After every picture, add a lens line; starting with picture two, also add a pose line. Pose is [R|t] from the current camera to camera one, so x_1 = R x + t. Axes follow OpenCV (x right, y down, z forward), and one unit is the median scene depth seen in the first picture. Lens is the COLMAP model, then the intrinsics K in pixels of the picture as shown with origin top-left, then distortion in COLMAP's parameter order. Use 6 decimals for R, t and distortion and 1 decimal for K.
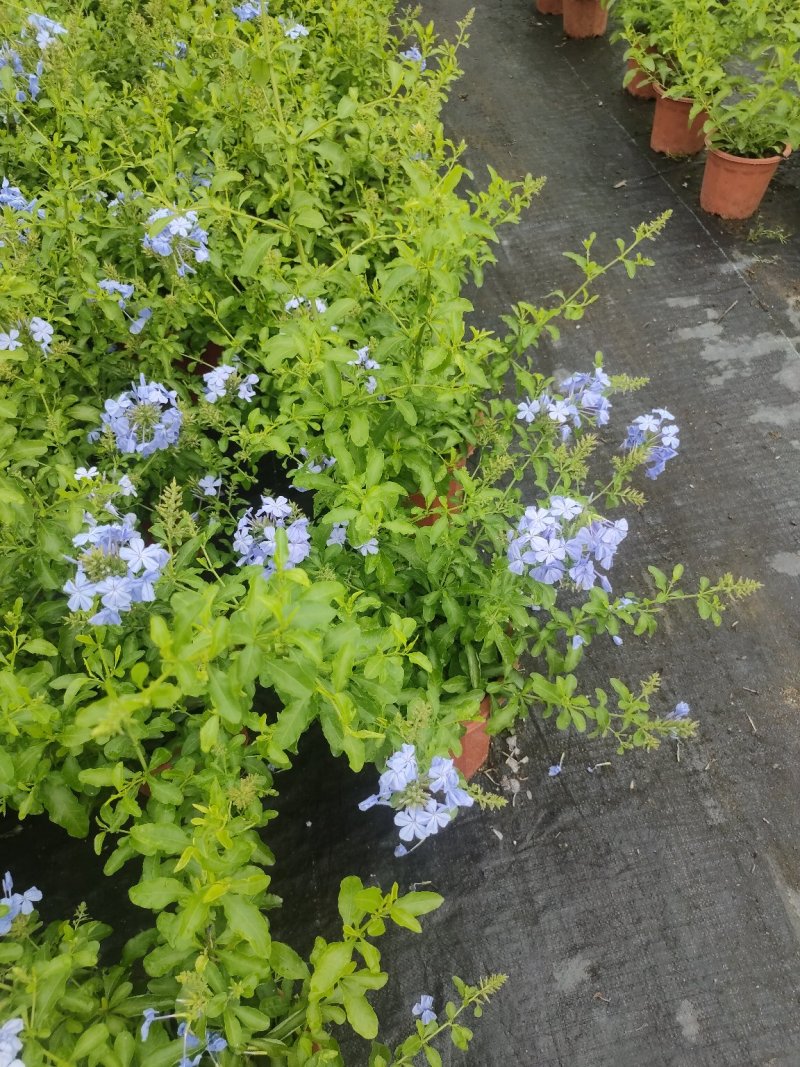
lens RADIAL K [[779.9, 0, 400.0], [0, 779.9, 533.5], [0, 0, 1]] dist [0.012669, -0.009111]
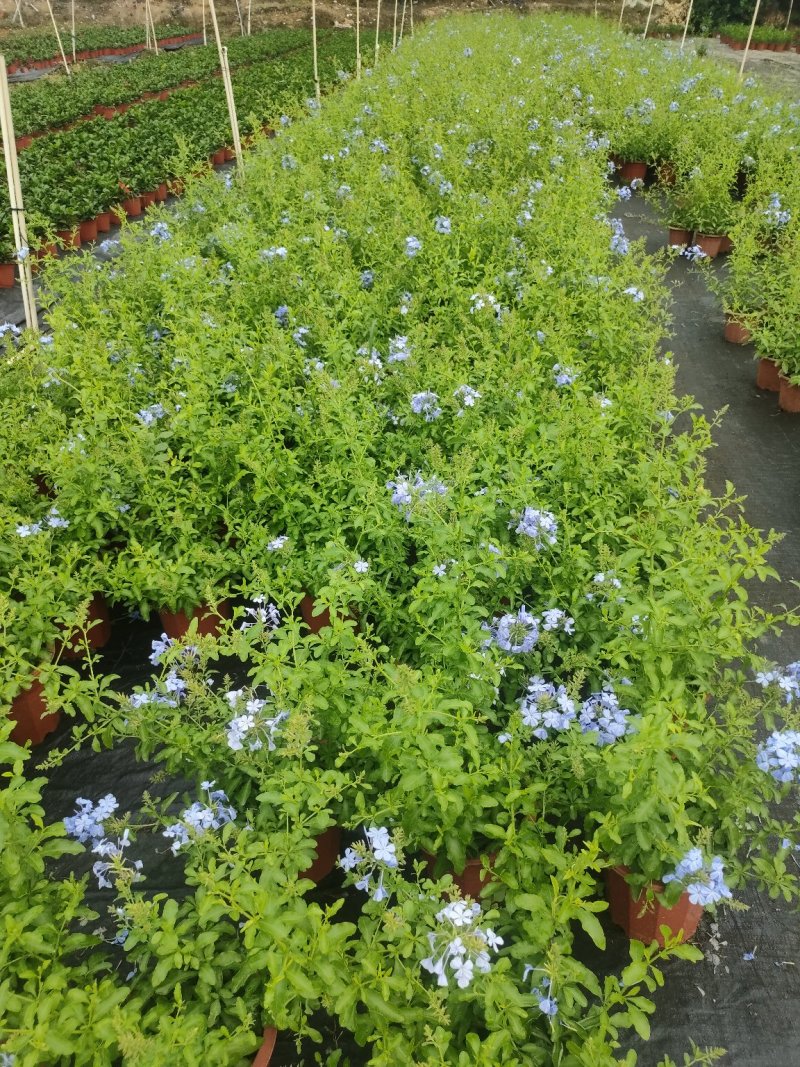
lens RADIAL K [[779.9, 0, 400.0], [0, 779.9, 533.5], [0, 0, 1]] dist [0.012669, -0.009111]
pose [[0.963584, 0.179656, -0.198066, -0.240998], [-0.231577, 0.931002, -0.282148, 0.156348], [0.133710, 0.317741, 0.938703, -0.552152]]
